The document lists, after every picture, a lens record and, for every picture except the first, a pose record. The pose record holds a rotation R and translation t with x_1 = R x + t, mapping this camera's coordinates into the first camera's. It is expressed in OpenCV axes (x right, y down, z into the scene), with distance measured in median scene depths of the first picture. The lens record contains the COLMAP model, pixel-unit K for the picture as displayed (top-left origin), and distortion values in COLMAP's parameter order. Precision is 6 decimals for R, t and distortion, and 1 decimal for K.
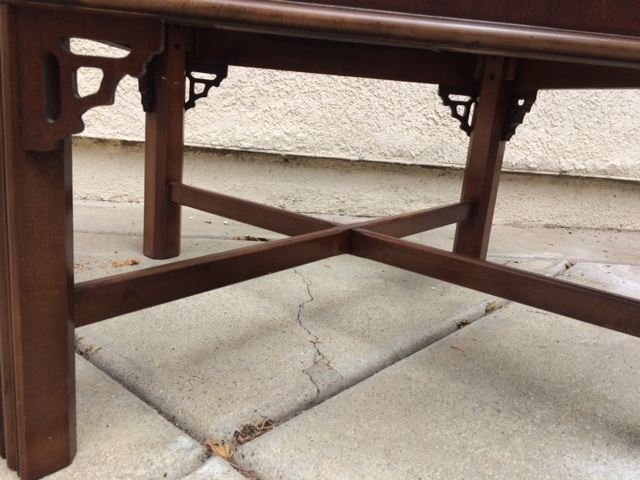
lens RADIAL K [[545.1, 0, 321.9], [0, 545.1, 240.3], [0, 0, 1]] dist [0.073758, -0.101496]
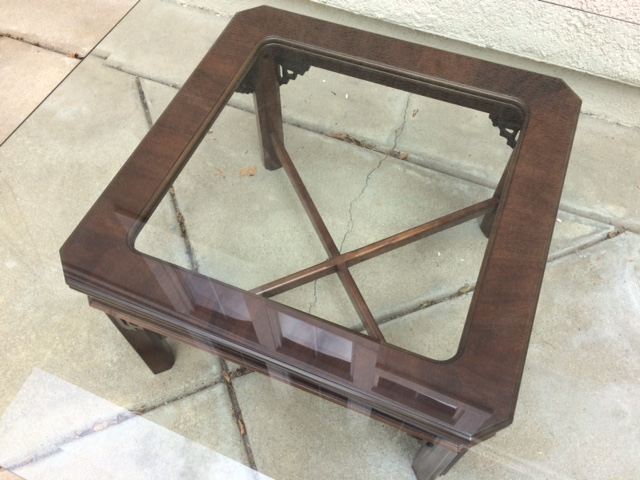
lens RADIAL K [[543.5, 0, 320.0], [0, 543.5, 240.0], [0, 0, 1]] dist [0.069351, -0.093820]
pose [[0.881561, 0.346071, -0.321068, 0.325679], [-0.034603, 0.725671, 0.687171, -0.761879], [0.470800, -0.594673, 0.651699, 0.001859]]
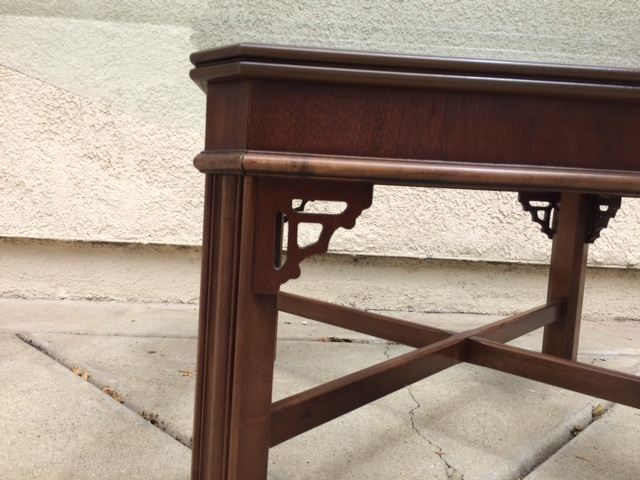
lens RADIAL K [[545.1, 0, 321.9], [0, 545.1, 240.3], [0, 0, 1]] dist [0.073758, -0.101496]
pose [[0.998787, -0.025967, -0.041840, -0.116626], [0.019165, 0.987655, -0.155470, -0.031403], [0.045360, 0.154479, 0.986954, -0.047647]]
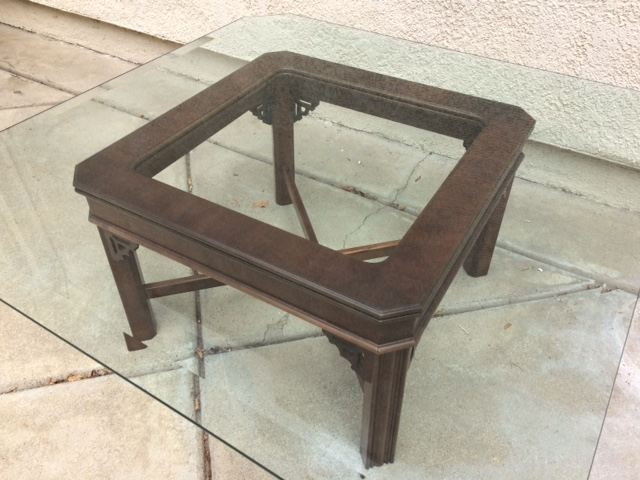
lens RADIAL K [[543.5, 0, 320.0], [0, 543.5, 240.0], [0, 0, 1]] dist [0.069351, -0.093820]
pose [[0.801818, 0.326505, -0.500482, 0.598242], [-0.085852, 0.891785, 0.444239, -0.555491], [0.591369, -0.313232, 0.743081, -0.163627]]
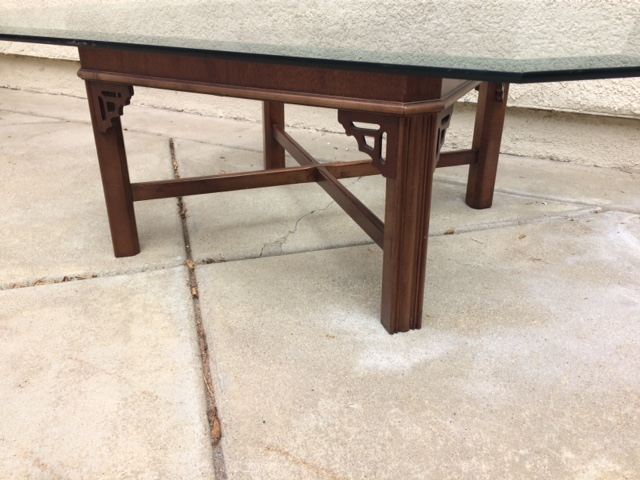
lens RADIAL K [[545.1, 0, 321.9], [0, 545.1, 240.3], [0, 0, 1]] dist [0.073758, -0.101496]
pose [[0.839950, 0.159499, -0.518695, 0.628772], [-0.069539, 0.979586, 0.188614, -0.076643], [0.538190, -0.122357, 0.833894, -0.246338]]
